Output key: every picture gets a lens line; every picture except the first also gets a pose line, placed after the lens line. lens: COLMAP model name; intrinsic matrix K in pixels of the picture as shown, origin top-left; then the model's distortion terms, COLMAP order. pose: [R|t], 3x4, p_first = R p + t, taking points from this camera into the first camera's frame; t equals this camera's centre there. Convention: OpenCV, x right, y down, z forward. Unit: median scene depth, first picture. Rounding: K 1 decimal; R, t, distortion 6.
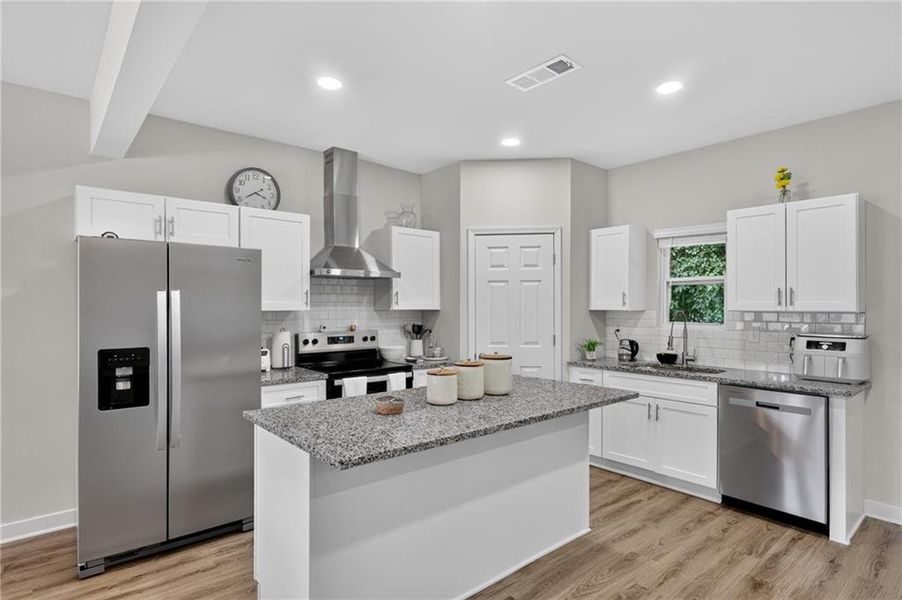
lens RADIAL K [[473.8, 0, 452.8], [0, 473.8, 307.3], [0, 0, 1]] dist [0.007431, -0.002849]
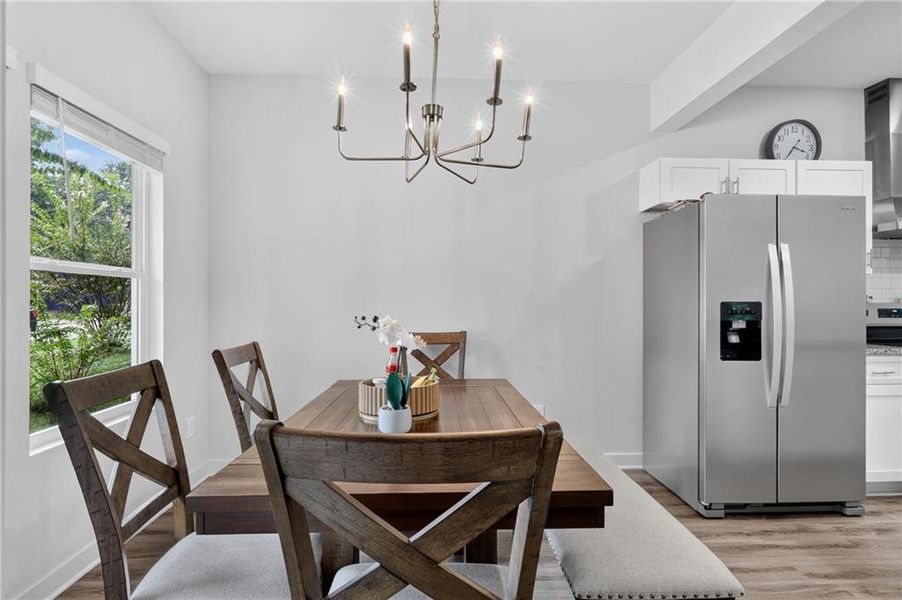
lens RADIAL K [[473.8, 0, 447.8], [0, 473.8, 300.1], [0, 0, 1]] dist [0.007431, -0.002849]
pose [[0.794449, -0.004313, -0.607316, -0.397236], [-0.004100, 0.999914, -0.012464, 0.068264], [0.607317, 0.012392, 0.794363, -0.129964]]
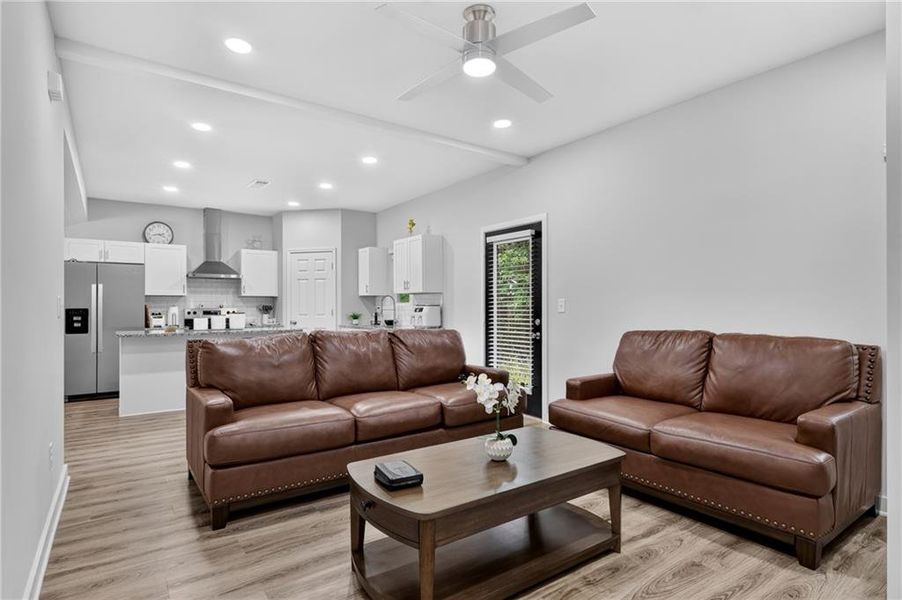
lens RADIAL K [[473.8, 0, 451.8], [0, 473.8, 302.9], [0, 0, 1]] dist [0.007431, -0.002849]
pose [[0.996156, -0.006557, -0.087354, 0.949480], [0.005302, 0.999879, -0.014596, 0.071398], [0.087439, 0.014076, 0.996070, -0.824927]]
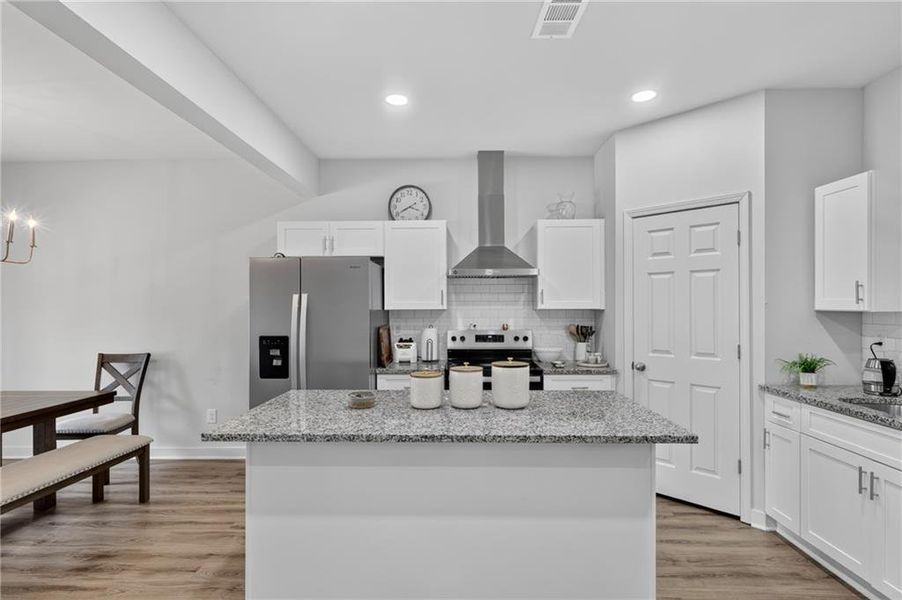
lens RADIAL K [[473.8, 0, 456.0], [0, 473.8, 305.5], [0, 0, 1]] dist [0.007431, -0.002849]
pose [[0.746310, -0.001653, -0.665597, 0.439305], [0.000443, 0.999998, -0.001987, 0.000491], [0.665599, 0.001188, 0.746309, 0.220583]]
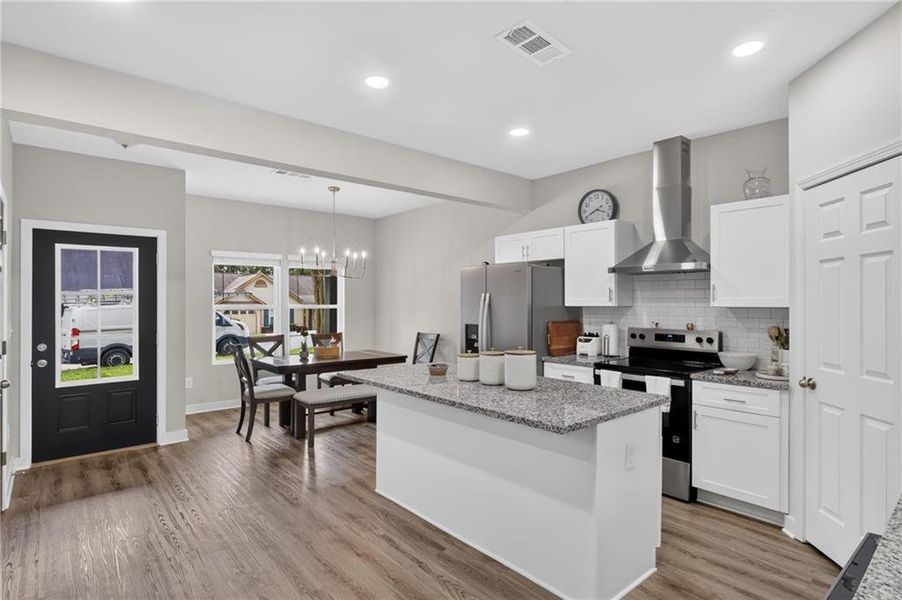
lens RADIAL K [[473.8, 0, 452.0], [0, 473.8, 300.5], [0, 0, 1]] dist [0.007431, -0.002849]
pose [[0.000356, -0.003921, -0.999992, 0.817550], [-0.005081, 0.999979, -0.003923, -0.000320], [0.999987, 0.005083, 0.000336, 0.638002]]
